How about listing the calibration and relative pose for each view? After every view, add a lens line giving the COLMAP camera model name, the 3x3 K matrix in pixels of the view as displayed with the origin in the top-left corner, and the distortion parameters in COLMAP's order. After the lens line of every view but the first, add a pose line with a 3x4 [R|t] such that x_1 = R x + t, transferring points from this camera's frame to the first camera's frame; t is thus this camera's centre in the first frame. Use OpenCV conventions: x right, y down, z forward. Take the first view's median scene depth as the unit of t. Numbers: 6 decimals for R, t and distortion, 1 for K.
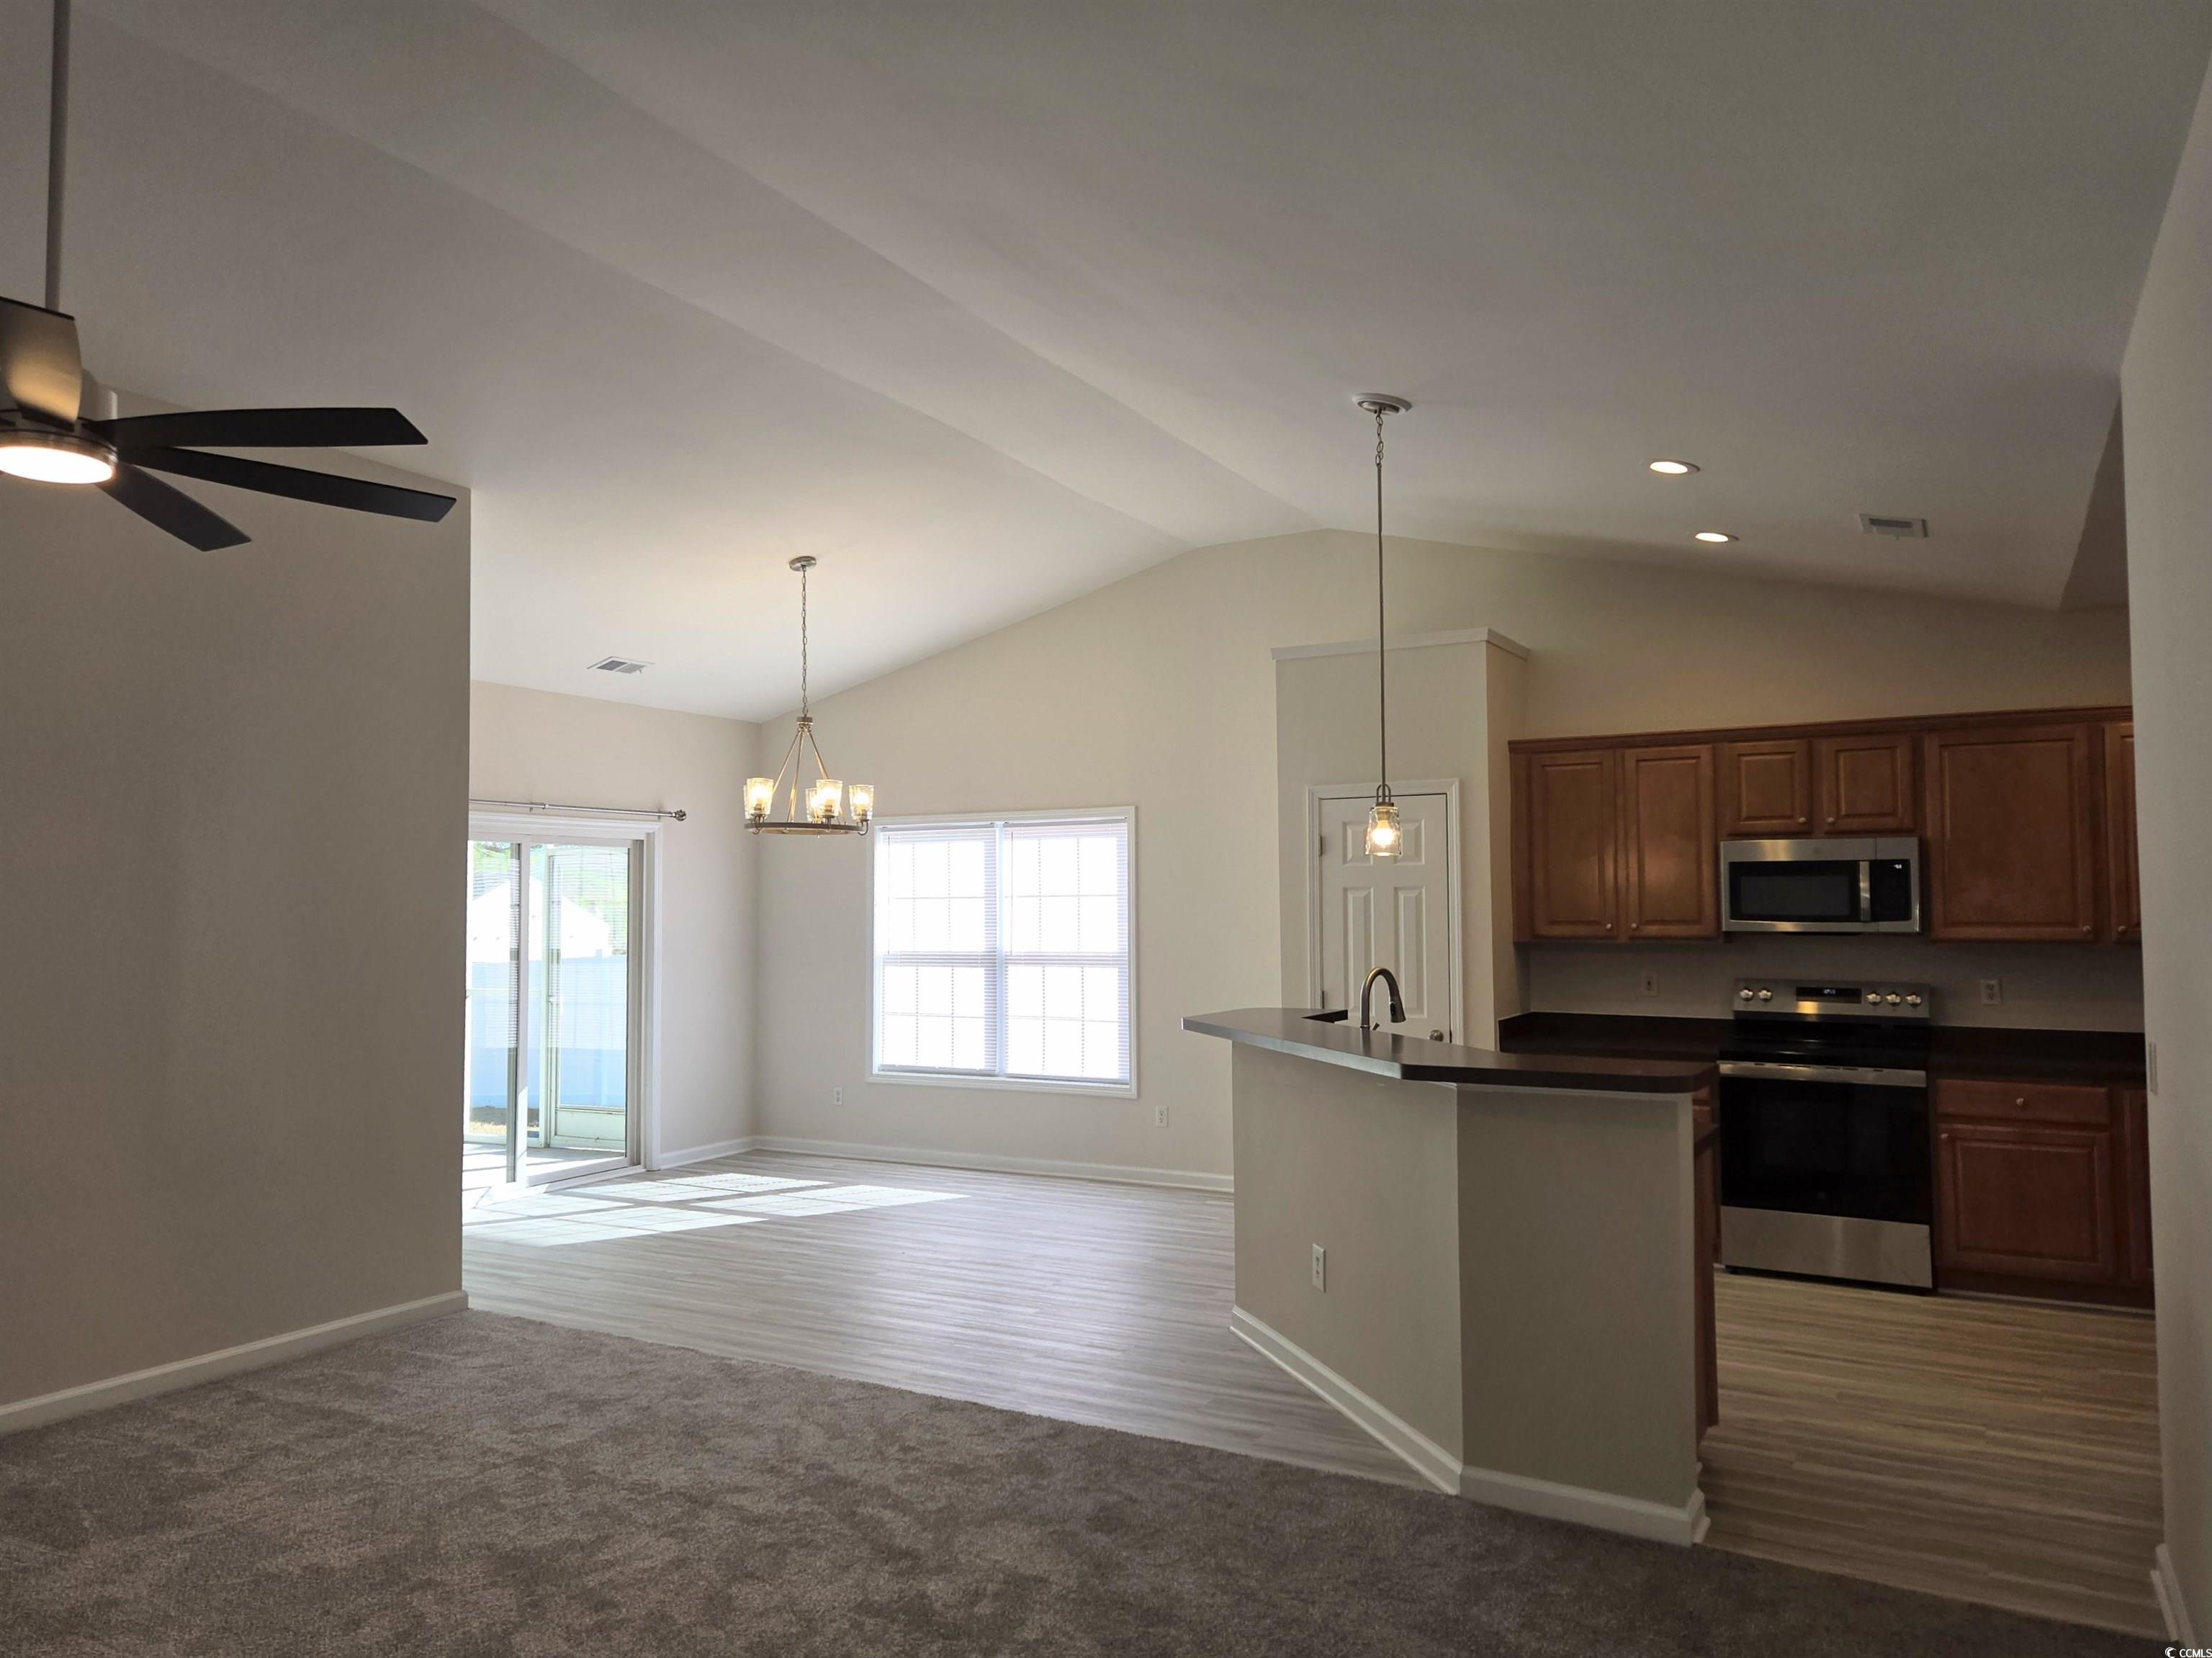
lens RADIAL K [[1572.7, 0, 1105.1], [0, 1572.7, 825.8], [0, 0, 1]] dist [0.087771, -0.065212]
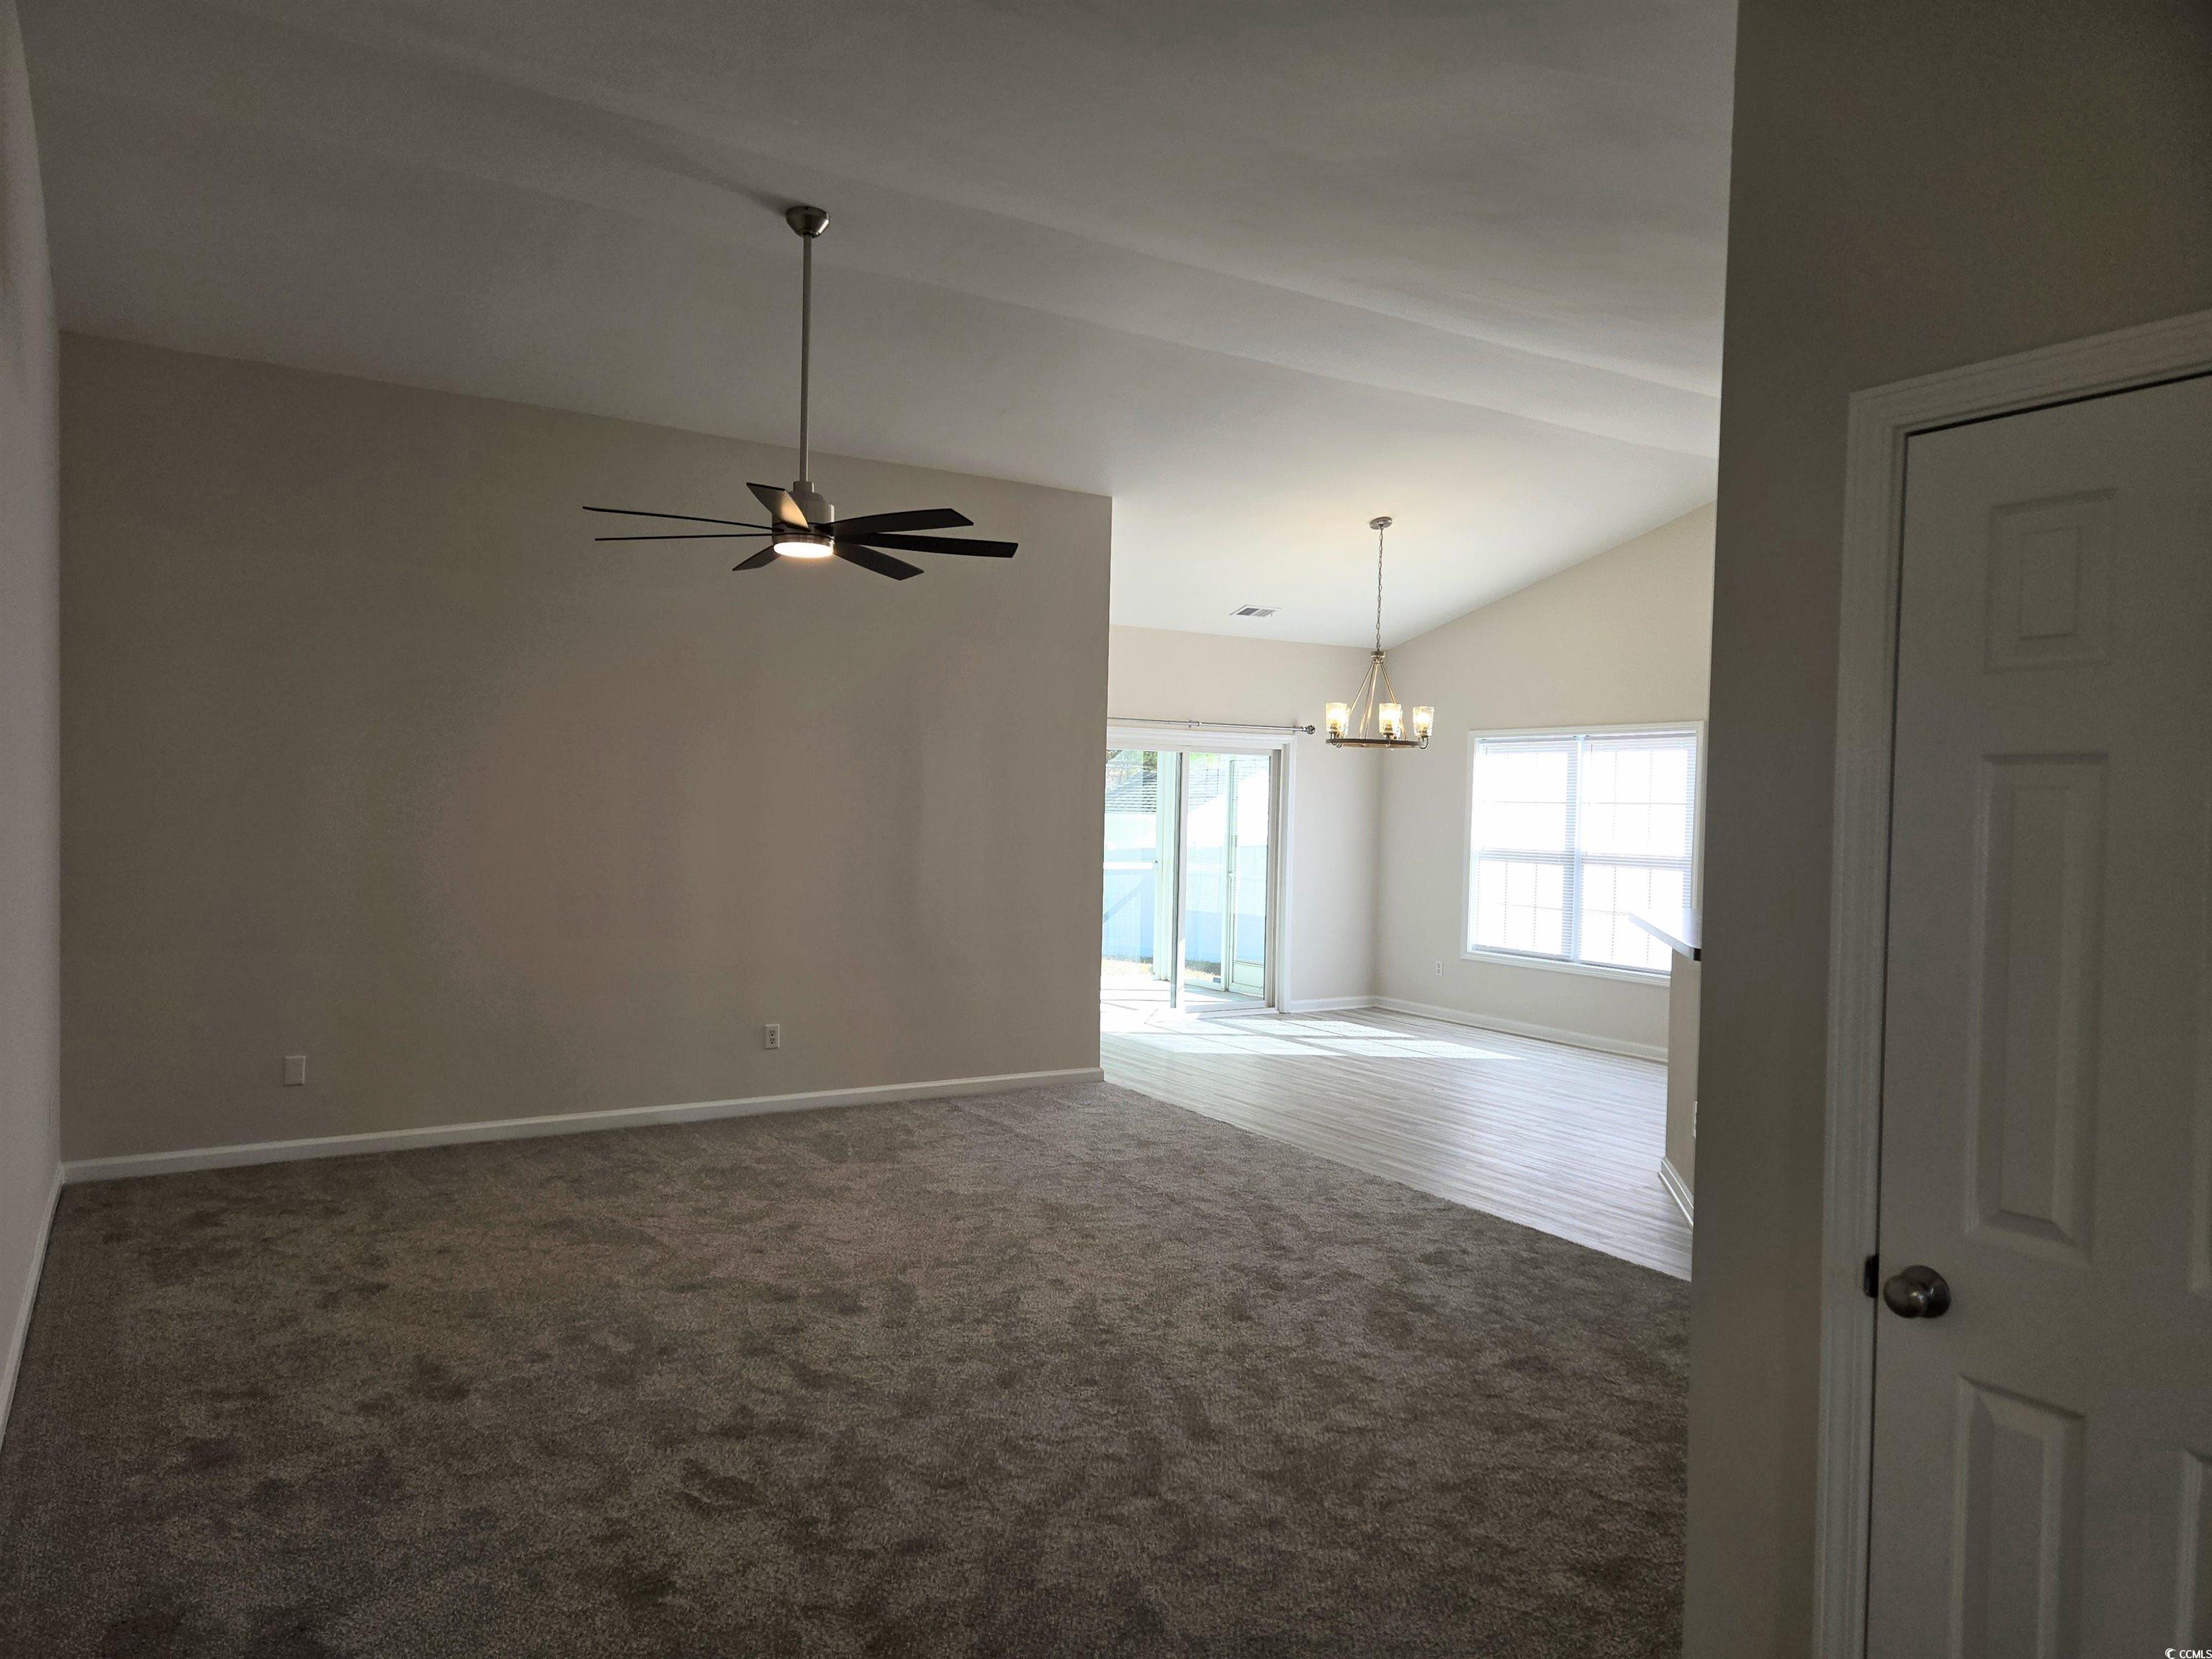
lens RADIAL K [[1572.8, 0, 1116.3], [0, 1572.8, 814.6], [0, 0, 1]] dist [0.087771, -0.065212]
pose [[0.876935, 0.028087, -0.479788, 0.281403], [-0.000063, 0.998298, 0.058325, -0.018253], [0.480609, -0.051117, 0.875444, -0.215638]]
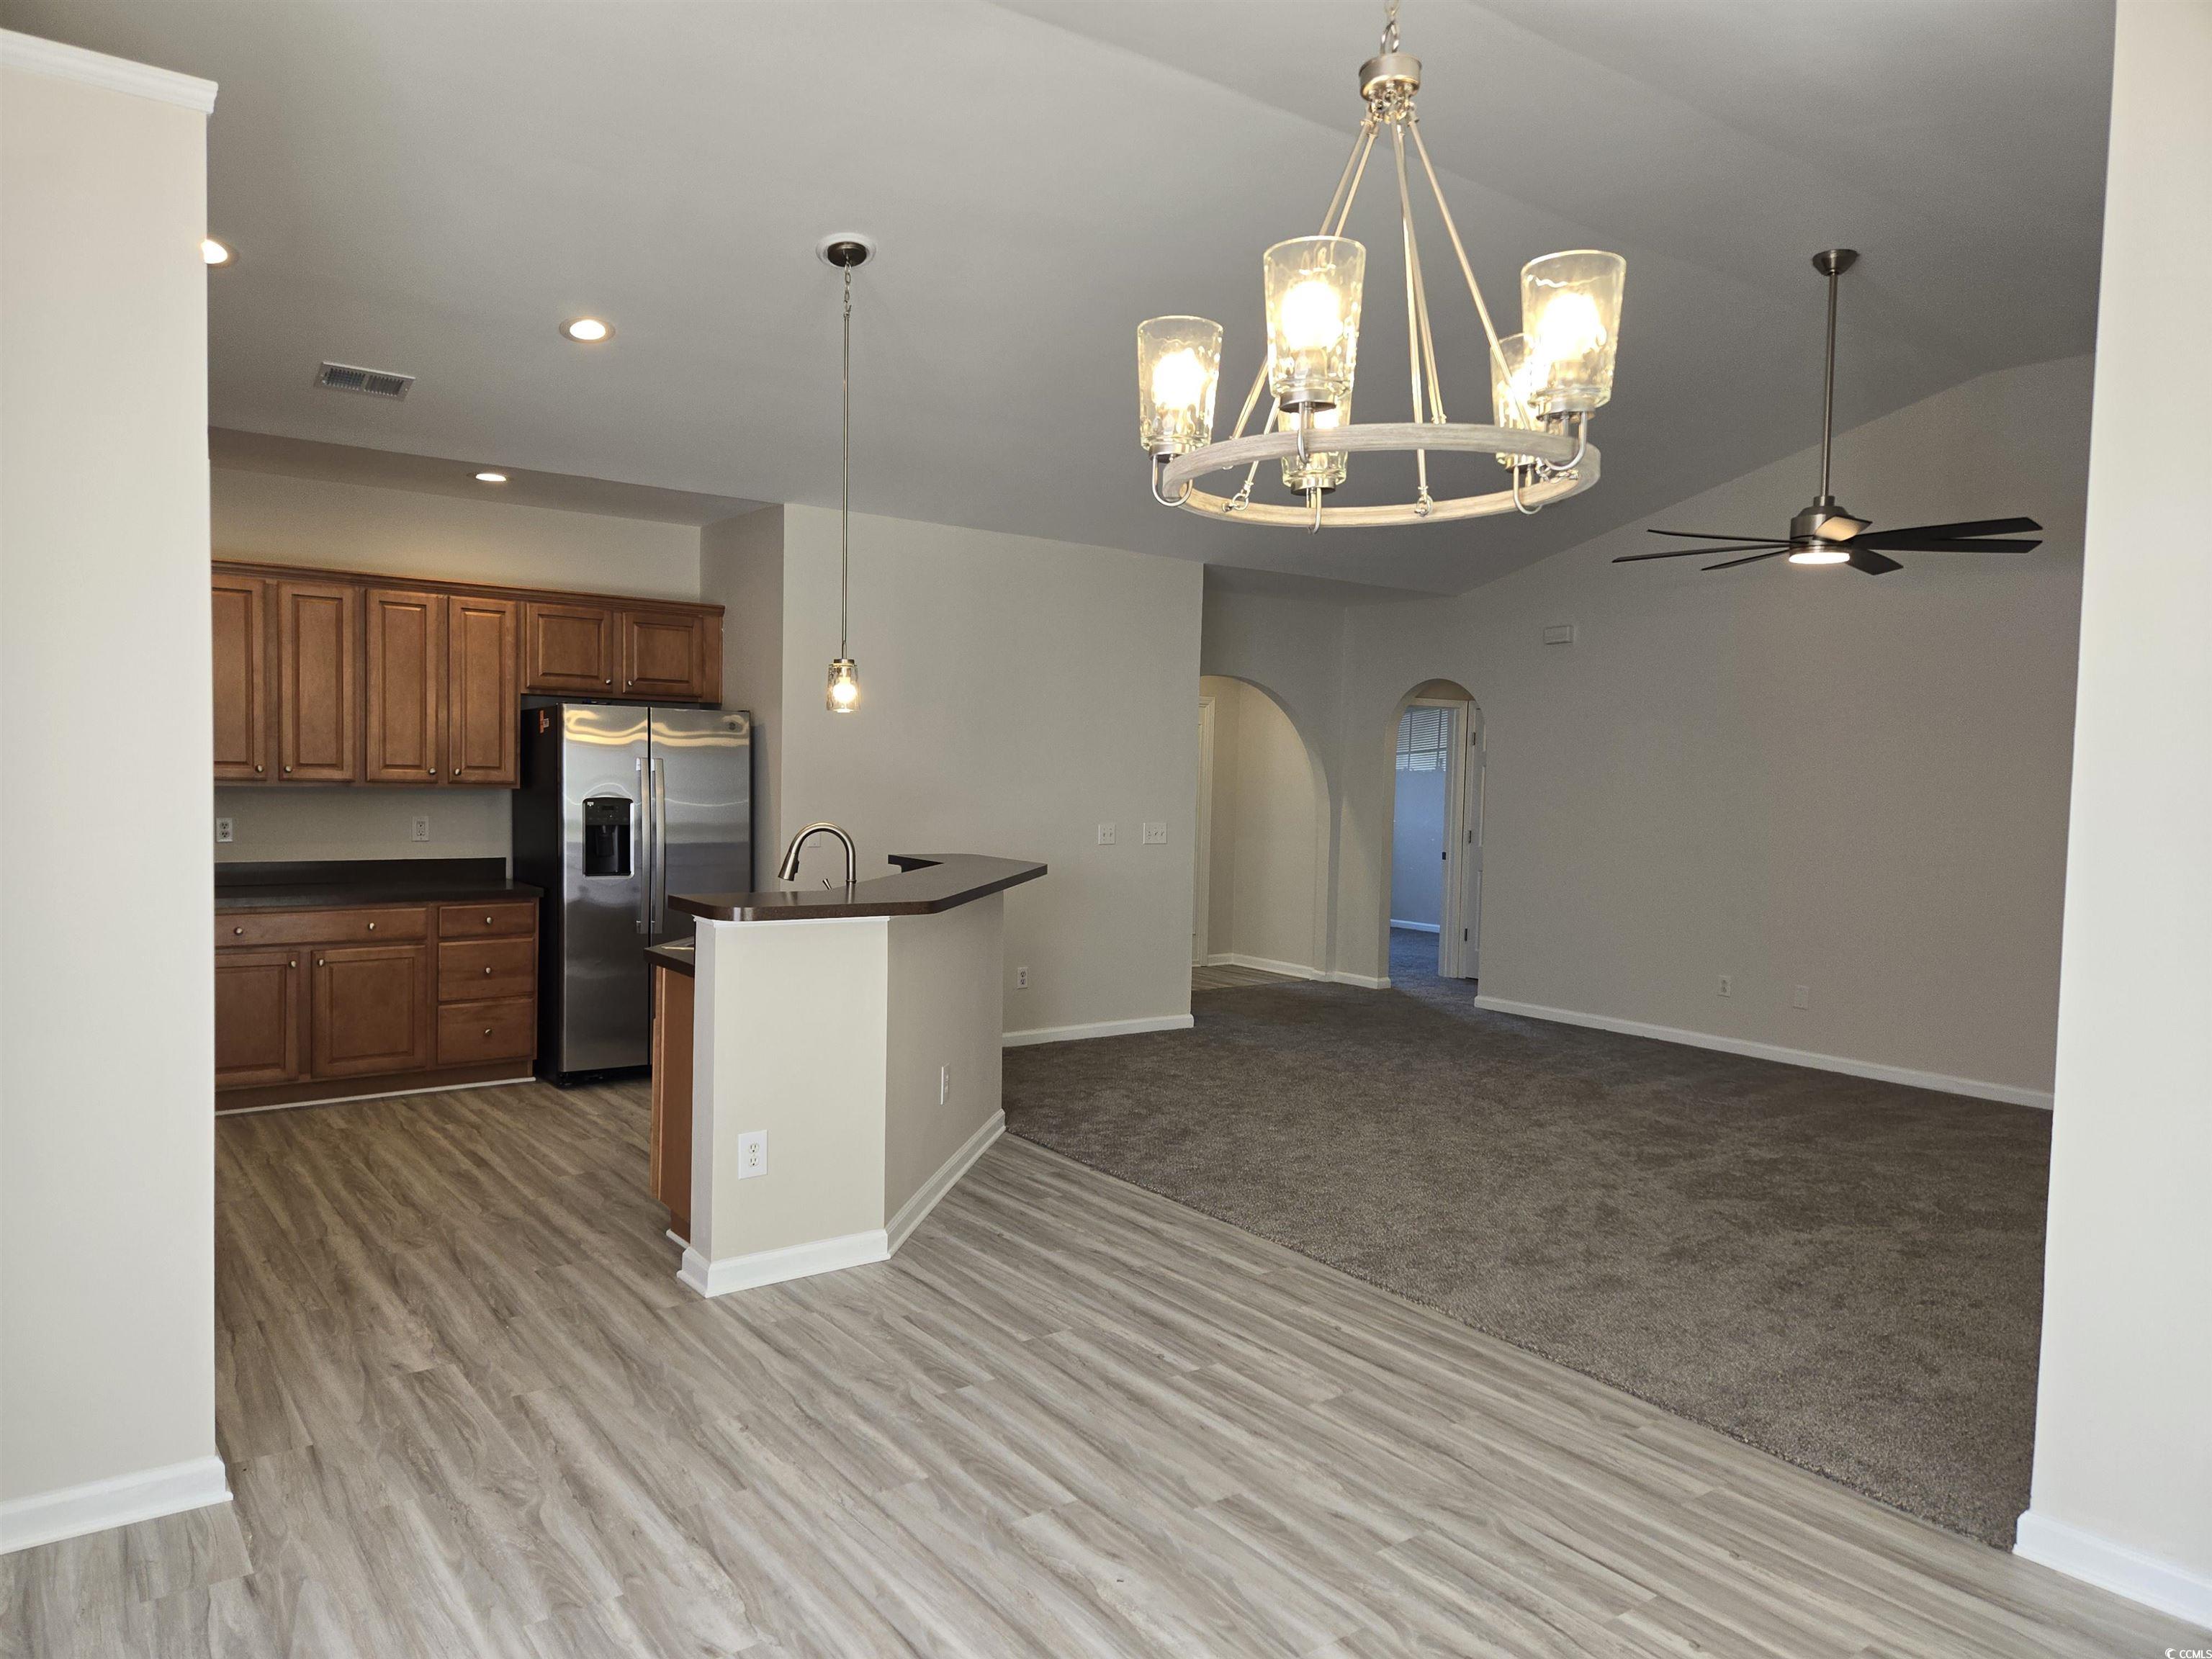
lens RADIAL K [[1572.8, 0, 1098.4], [0, 1572.8, 836.9], [0, 0, 1]] dist [0.087771, -0.065212]
pose [[-0.916261, -0.031760, 0.399320, -0.329782], [-0.037799, 0.999259, -0.007256, 0.088841], [-0.398793, -0.021743, -0.916783, 1.615929]]
